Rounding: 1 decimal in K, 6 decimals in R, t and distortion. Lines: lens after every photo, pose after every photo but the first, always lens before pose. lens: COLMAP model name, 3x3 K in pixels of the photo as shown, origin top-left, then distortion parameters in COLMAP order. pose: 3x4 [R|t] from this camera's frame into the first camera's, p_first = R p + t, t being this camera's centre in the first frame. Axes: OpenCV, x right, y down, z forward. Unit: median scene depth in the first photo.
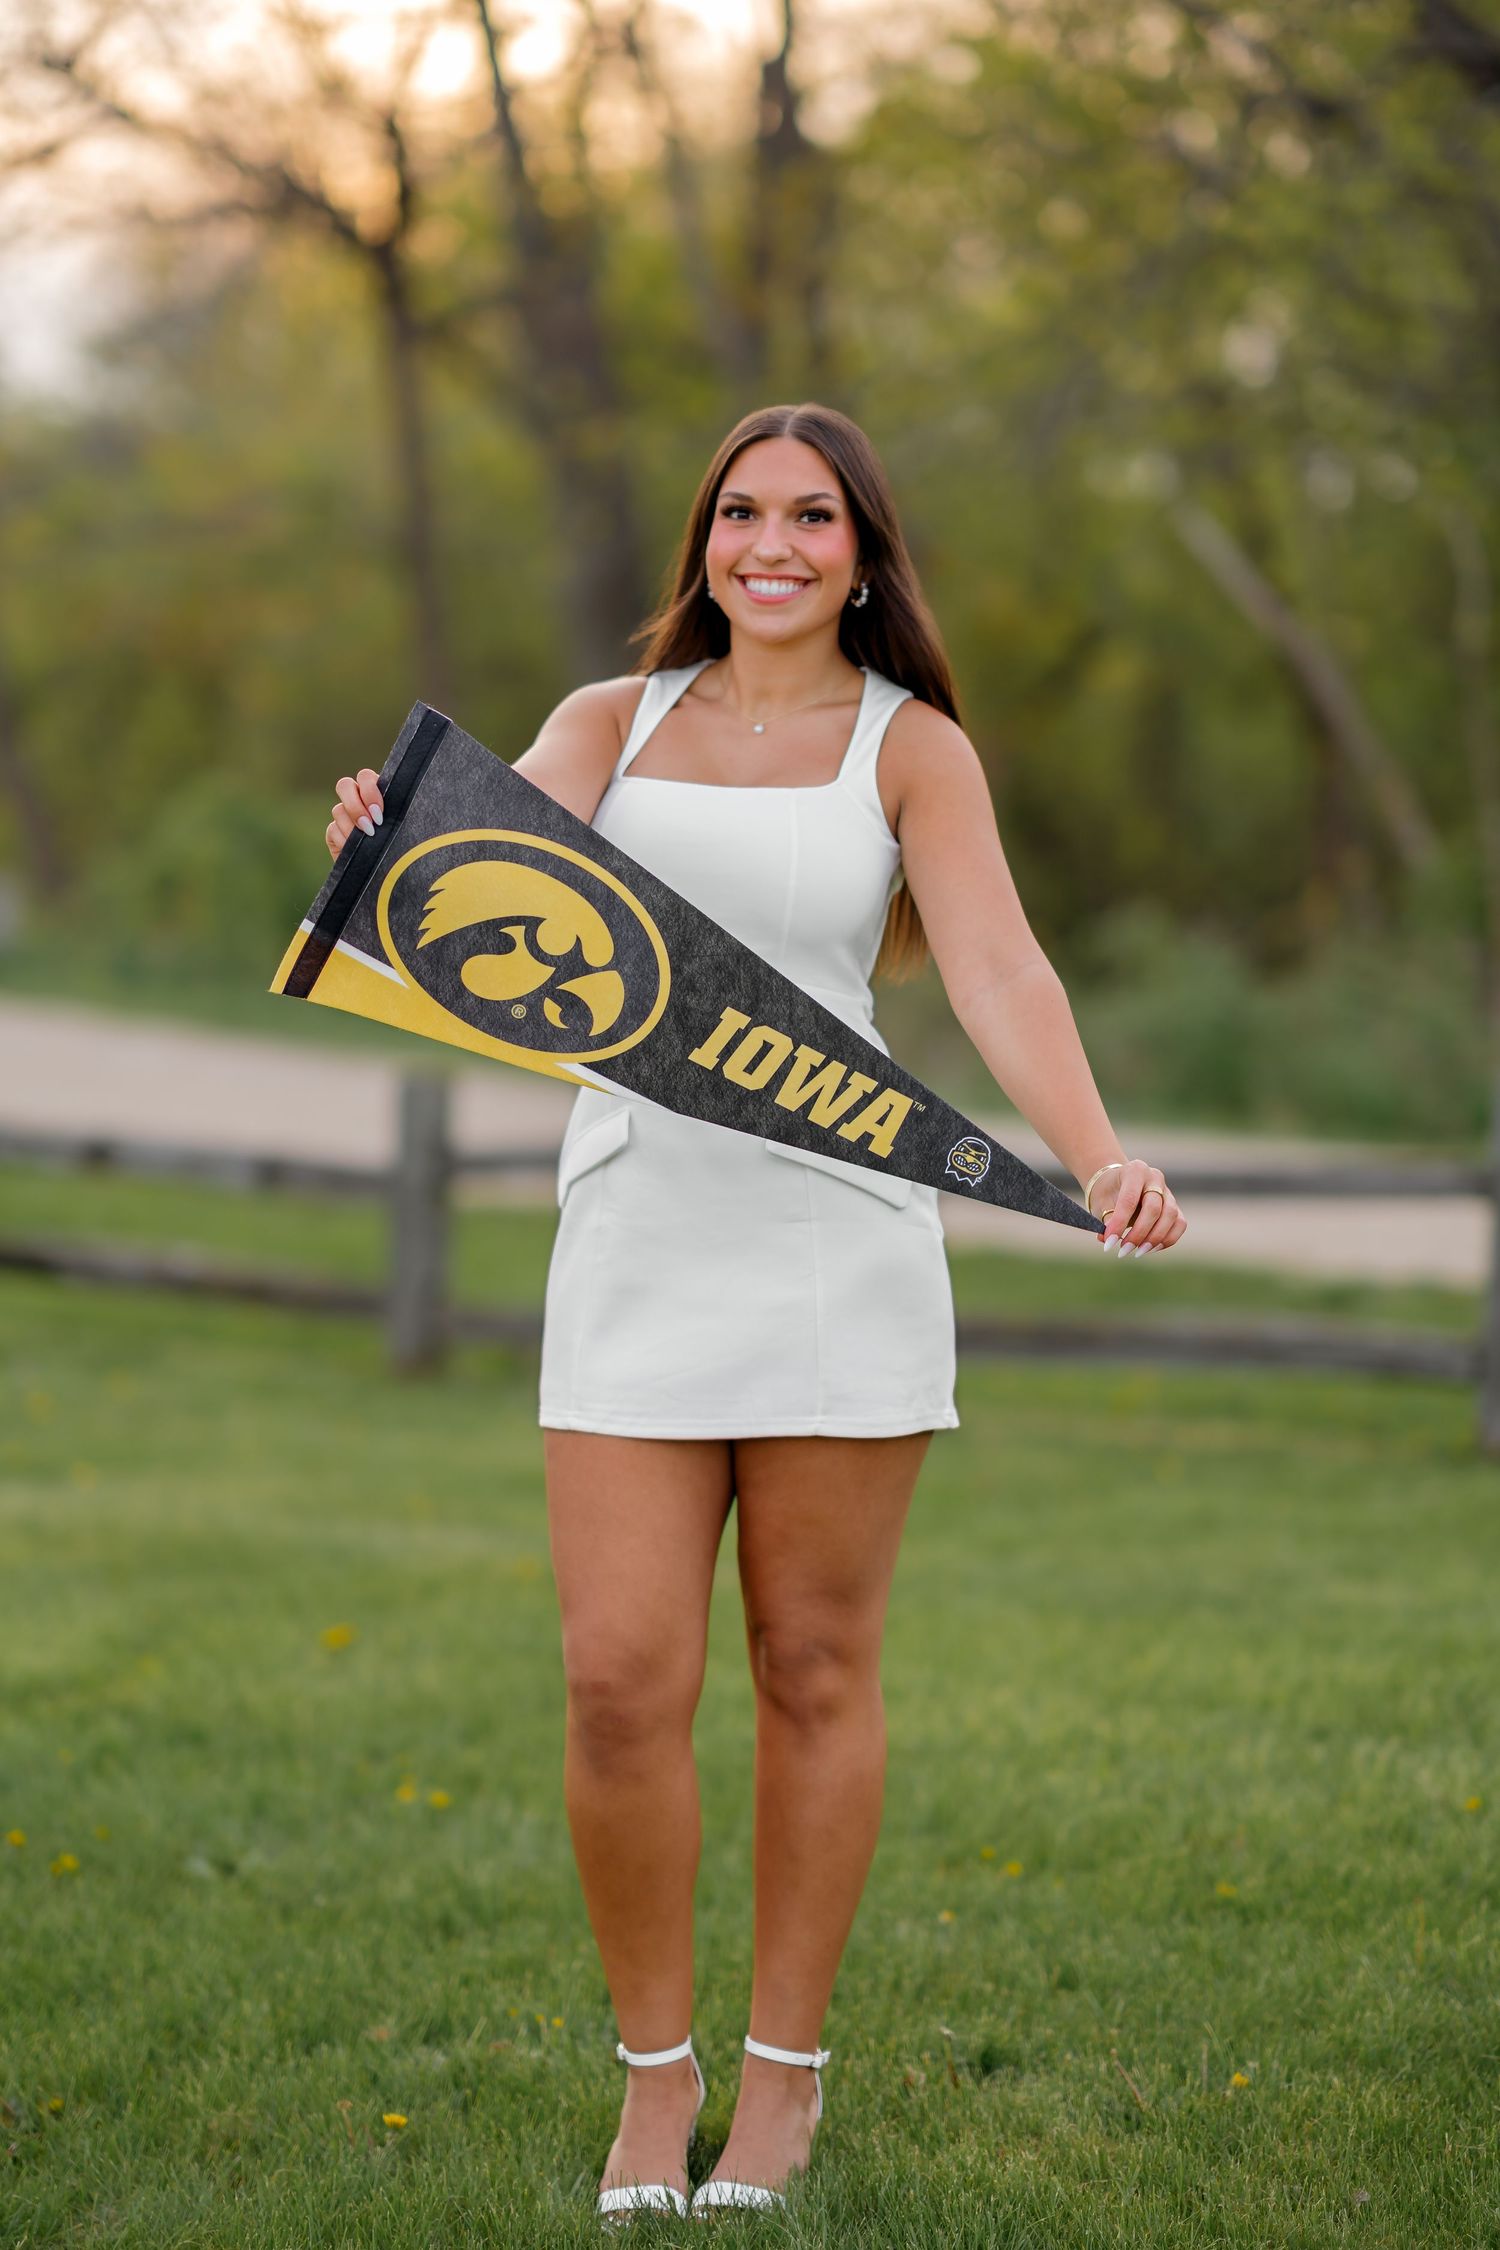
lens RADIAL K [[5589.6, 0, 750.0], [0, 5589.6, 1125.0], [0, 0, 1]] dist [0.019742, 0.336638]
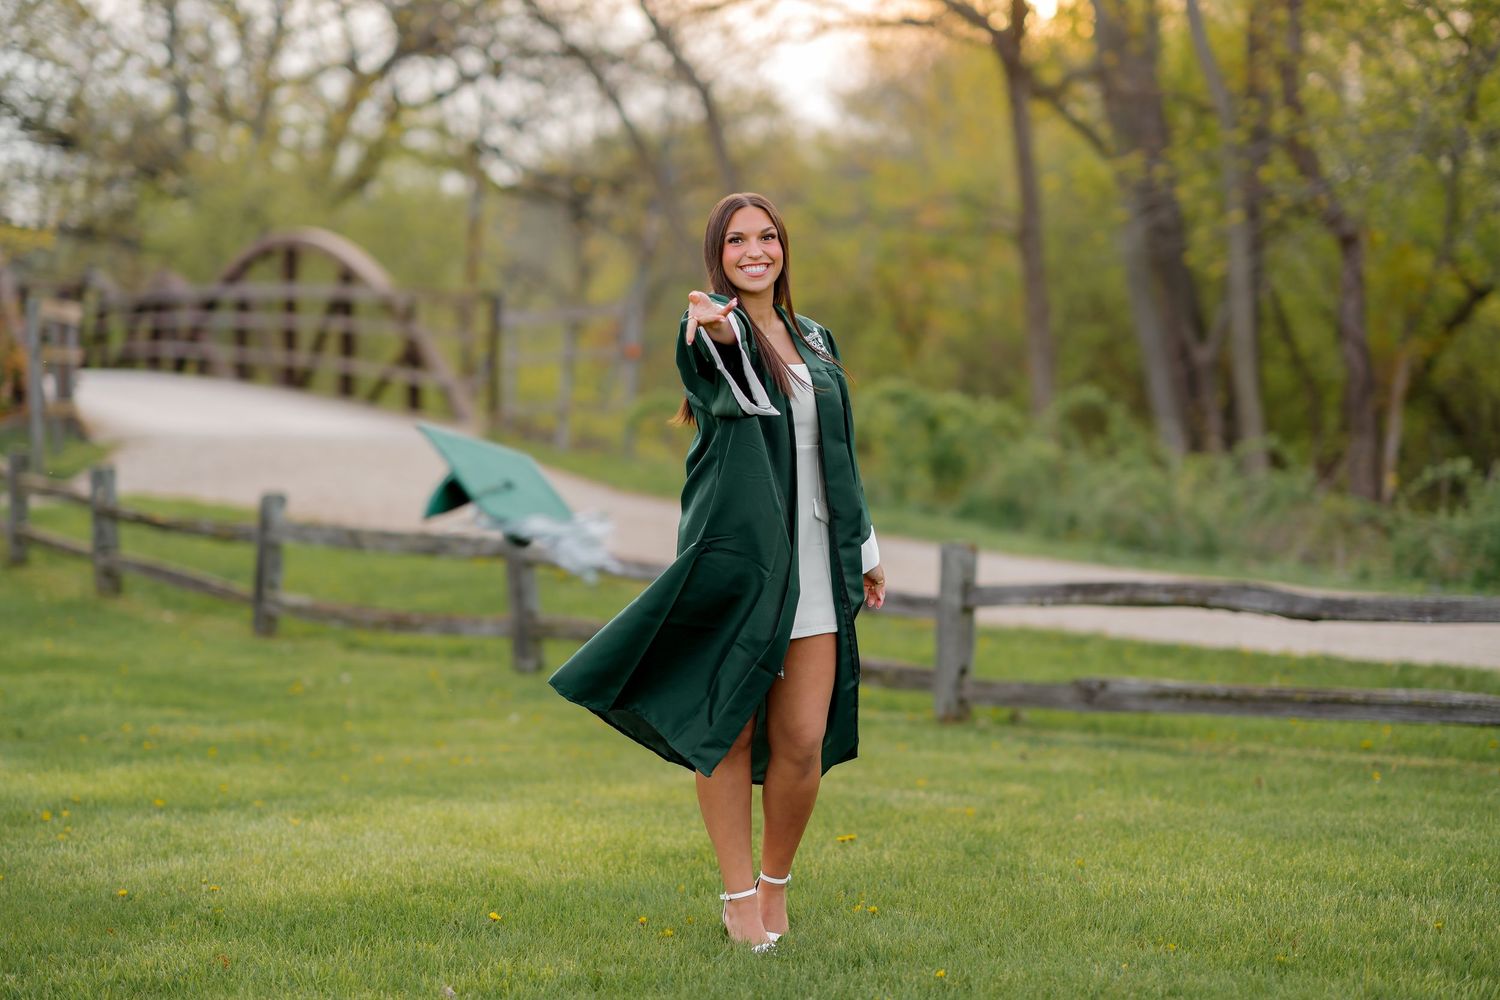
lens RADIAL K [[3723.6, 0, 753.8], [0, 3723.6, 407.1], [0, 0, 1]] dist [0.049360, 0.009885]
pose [[0.989224, 0.009027, -0.146135, 0.042957], [-0.017109, 0.998387, -0.054139, 0.011927], [0.145410, 0.056056, 0.987782, -0.115701]]
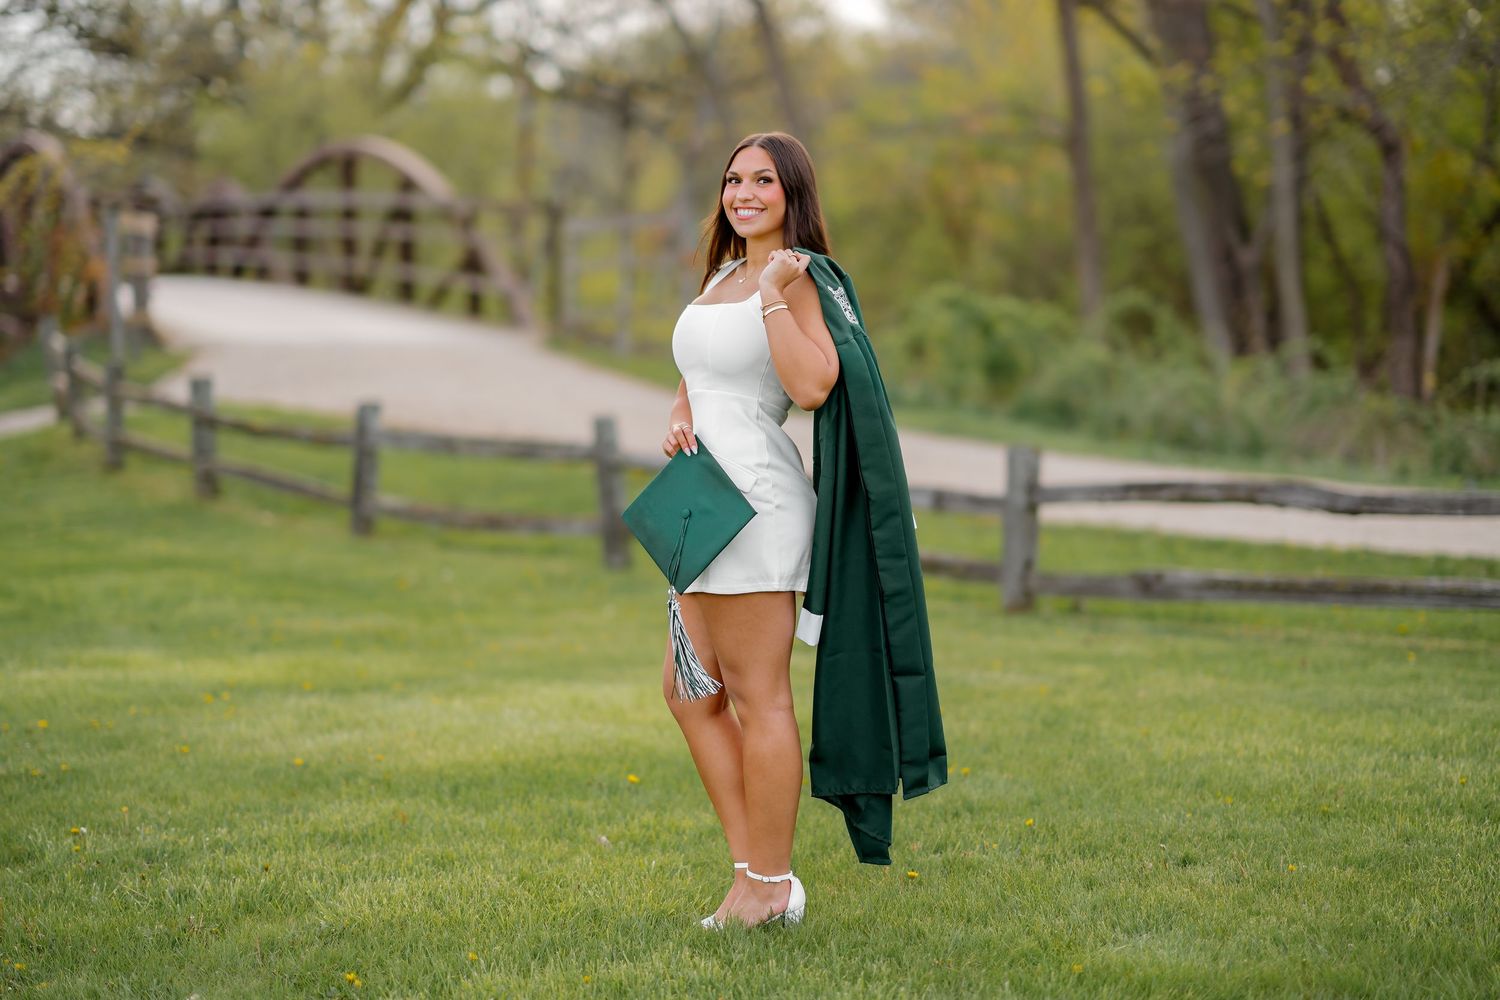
lens RADIAL K [[3726.4, 0, 750.0], [0, 3726.4, 500.0], [0, 0, 1]] dist [0.019742, 0.336638]
pose [[0.987482, 0.010277, -0.157395, 0.042975], [-0.010718, 0.999941, -0.001957, 0.011951], [0.157365, 0.003619, 0.987534, -0.200770]]
